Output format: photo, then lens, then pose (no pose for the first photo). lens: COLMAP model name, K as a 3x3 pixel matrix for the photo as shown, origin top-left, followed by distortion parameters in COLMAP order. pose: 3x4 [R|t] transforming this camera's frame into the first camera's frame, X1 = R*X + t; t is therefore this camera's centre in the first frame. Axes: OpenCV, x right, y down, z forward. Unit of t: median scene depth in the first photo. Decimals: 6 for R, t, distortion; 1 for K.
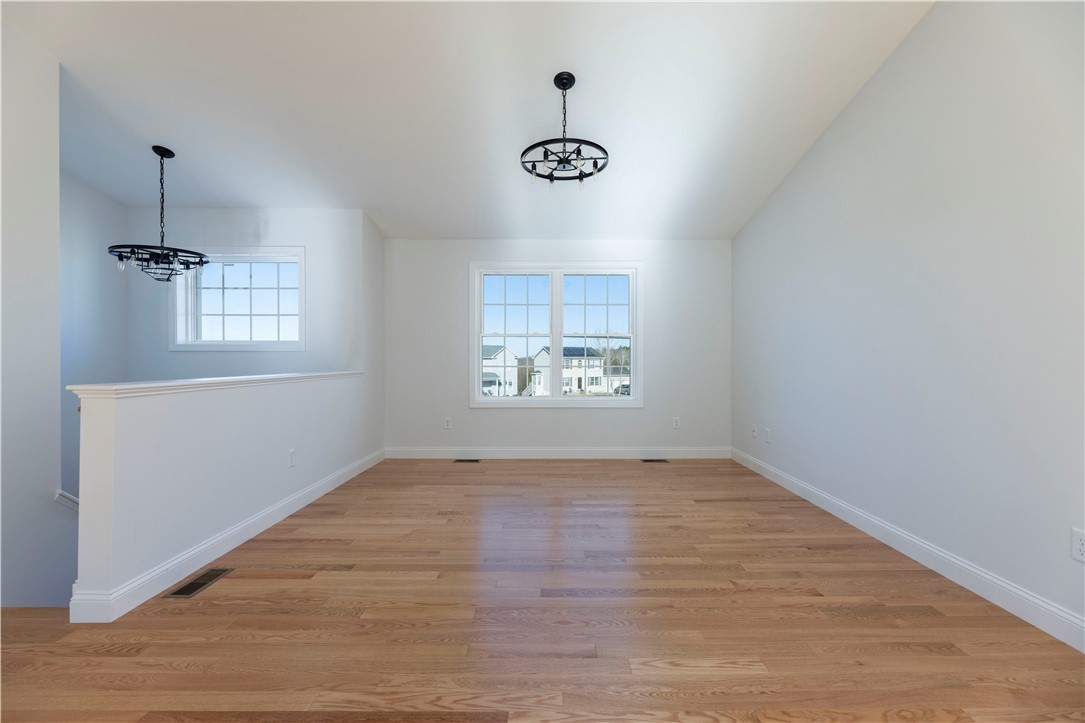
lens RADIAL K [[444.0, 0, 549.1], [0, 444.0, 358.9], [0, 0, 1]] dist [0.001330, -0.001108]
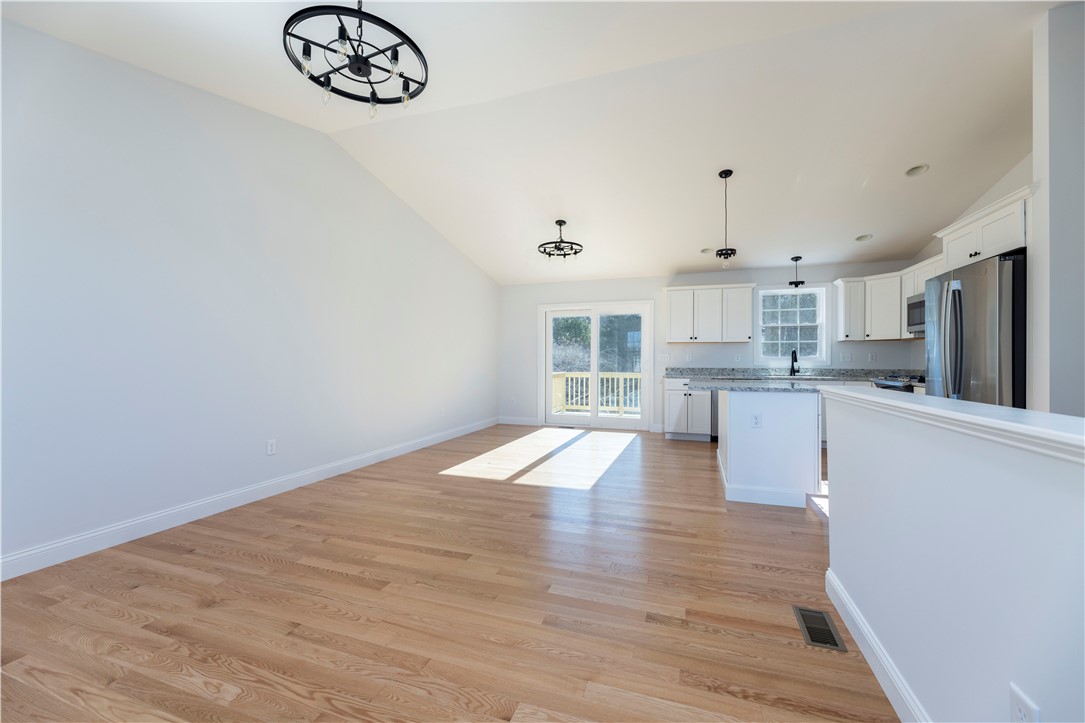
lens RADIAL K [[444.0, 0, 539.4], [0, 444.0, 360.7], [0, 0, 1]] dist [0.001330, -0.001108]
pose [[-0.944523, -0.002593, 0.328435, -0.526097], [-0.003106, 0.999995, -0.001037, -0.001766], [-0.328431, -0.002000, -0.944526, 1.852404]]
